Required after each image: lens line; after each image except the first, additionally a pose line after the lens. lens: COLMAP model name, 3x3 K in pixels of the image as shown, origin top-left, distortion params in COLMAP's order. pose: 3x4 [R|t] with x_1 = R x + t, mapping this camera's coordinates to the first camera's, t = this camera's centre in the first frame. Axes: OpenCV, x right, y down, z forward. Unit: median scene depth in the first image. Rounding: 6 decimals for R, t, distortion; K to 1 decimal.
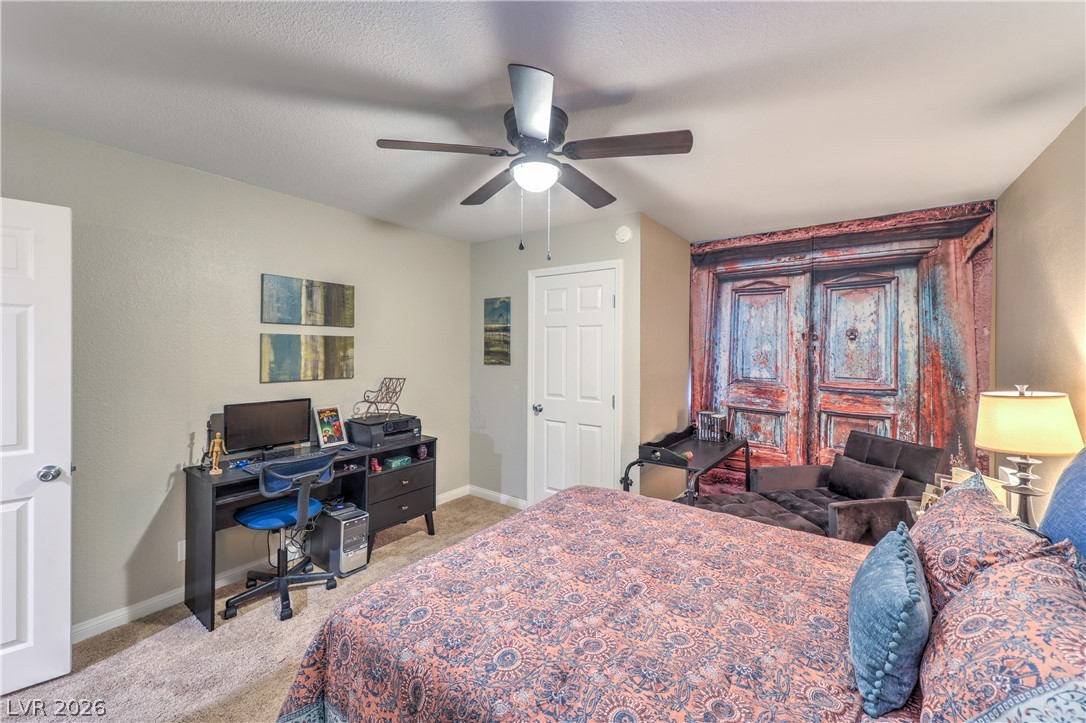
lens RADIAL K [[427.1, 0, 542.5], [0, 427.1, 354.6], [0, 0, 1]] dist [-0.001479, -0.000285]
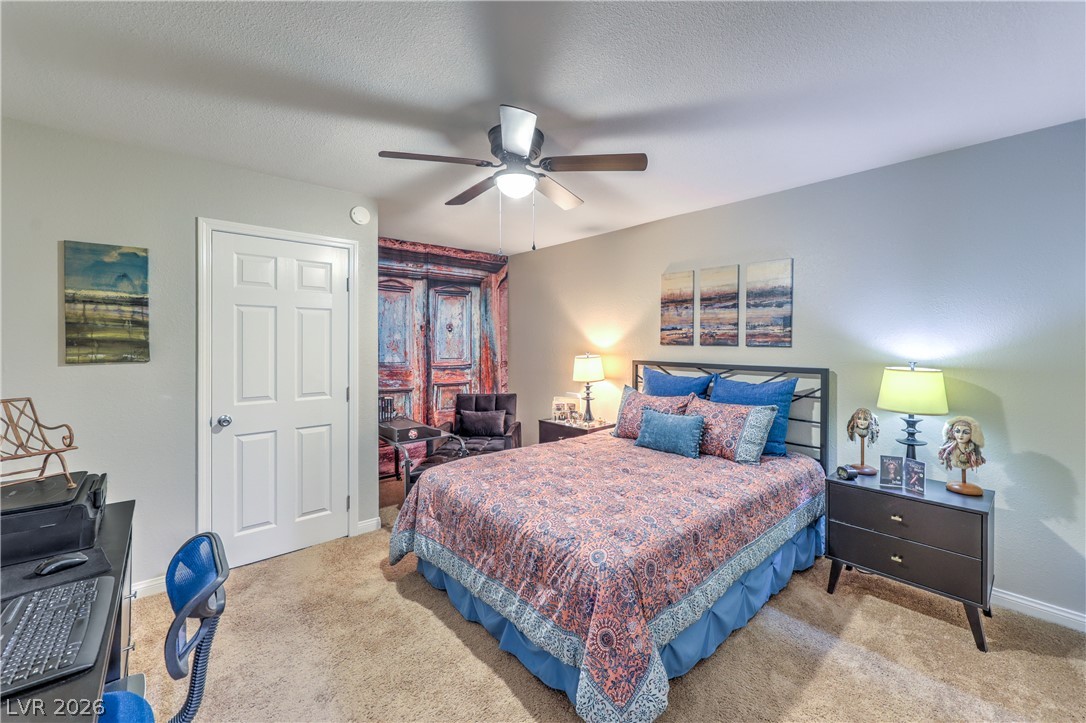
lens RADIAL K [[445.7, 0, 546.9], [0, 445.7, 347.5], [0, 0, 1]] dist [0.000534, 0.000053]
pose [[0.213378, -0.015388, 0.976849, -0.643299], [0.017149, 0.999781, 0.012004, 0.006575], [-0.976819, 0.014191, 0.213595, 0.358516]]
